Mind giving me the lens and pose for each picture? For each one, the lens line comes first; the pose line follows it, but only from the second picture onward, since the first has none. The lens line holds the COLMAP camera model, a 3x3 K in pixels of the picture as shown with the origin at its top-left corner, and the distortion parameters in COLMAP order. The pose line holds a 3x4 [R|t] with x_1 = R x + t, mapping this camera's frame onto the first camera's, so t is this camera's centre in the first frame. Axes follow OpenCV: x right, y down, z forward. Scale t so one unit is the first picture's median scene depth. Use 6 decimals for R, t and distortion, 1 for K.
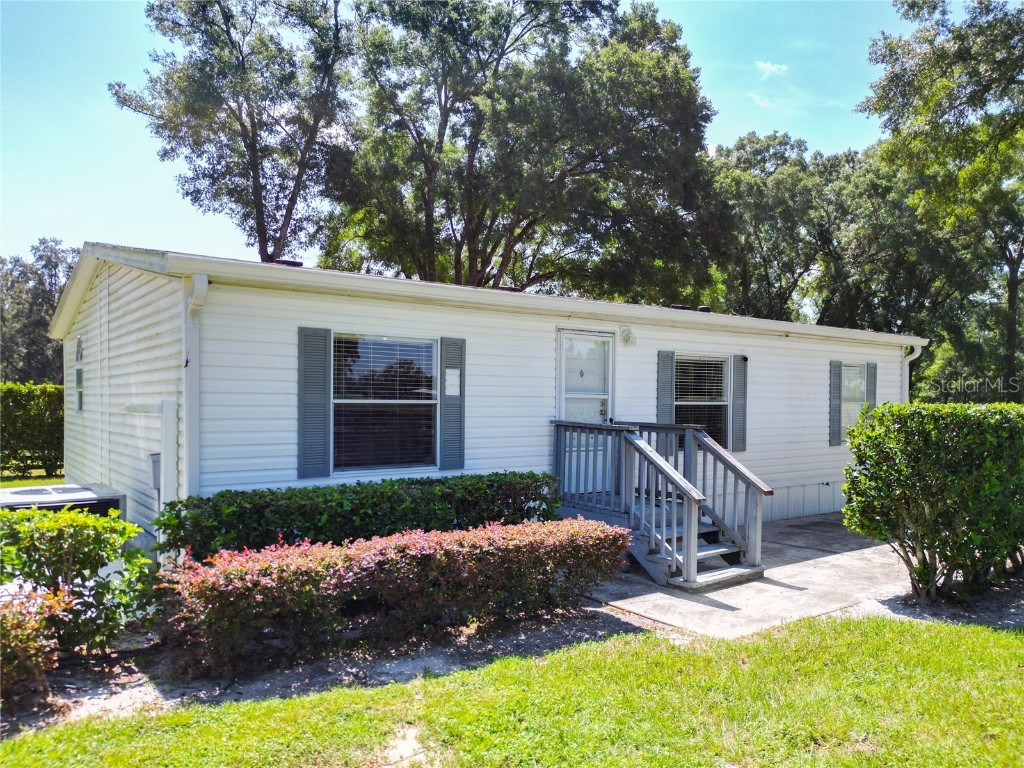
lens RADIAL K [[735.6, 0, 513.0], [0, 735.6, 404.7], [0, 0, 1]] dist [0.059487, -0.056251]
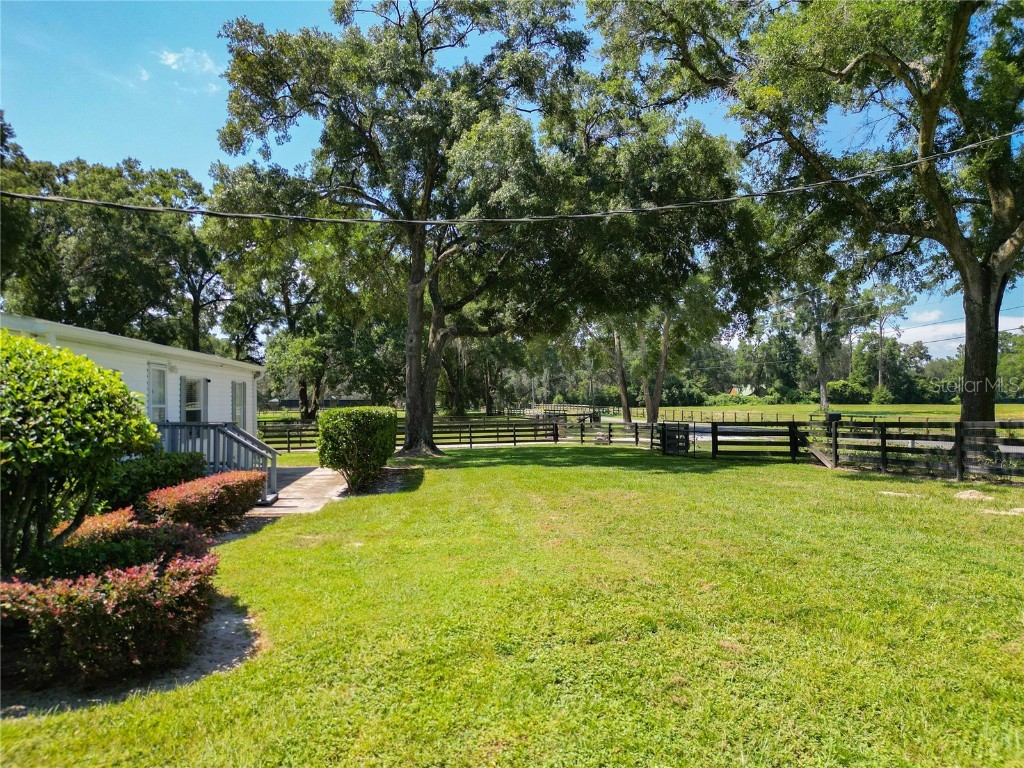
lens RADIAL K [[730.2, 0, 497.9], [0, 730.2, 409.8], [0, 0, 1]] dist [0.045244, -0.042964]
pose [[0.510066, -0.014777, 0.860008, -0.583258], [0.007655, 0.999891, 0.012641, -0.010765], [-0.860101, 0.000136, 0.510124, -0.285727]]
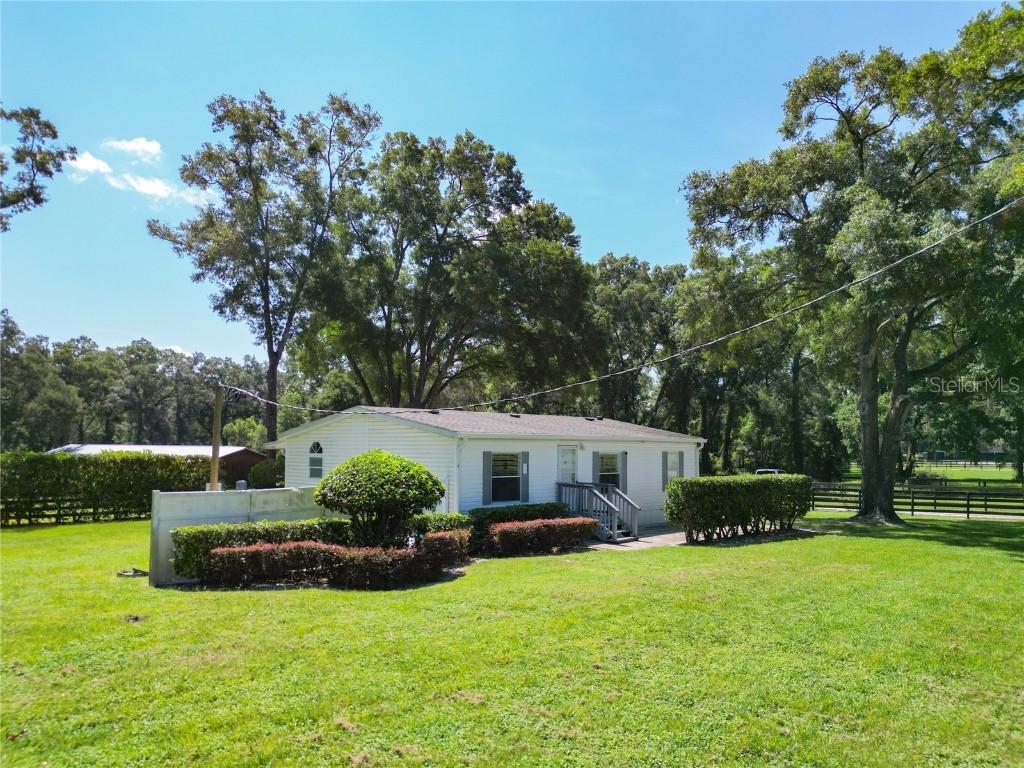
lens RADIAL K [[735.6, 0, 513.0], [0, 735.6, 404.7], [0, 0, 1]] dist [0.059487, -0.056251]
pose [[0.981851, 0.012748, 0.189226, -0.365675], [-0.000757, 0.997994, -0.063306, -0.054015], [-0.189653, 0.062014, 0.979891, -0.923438]]
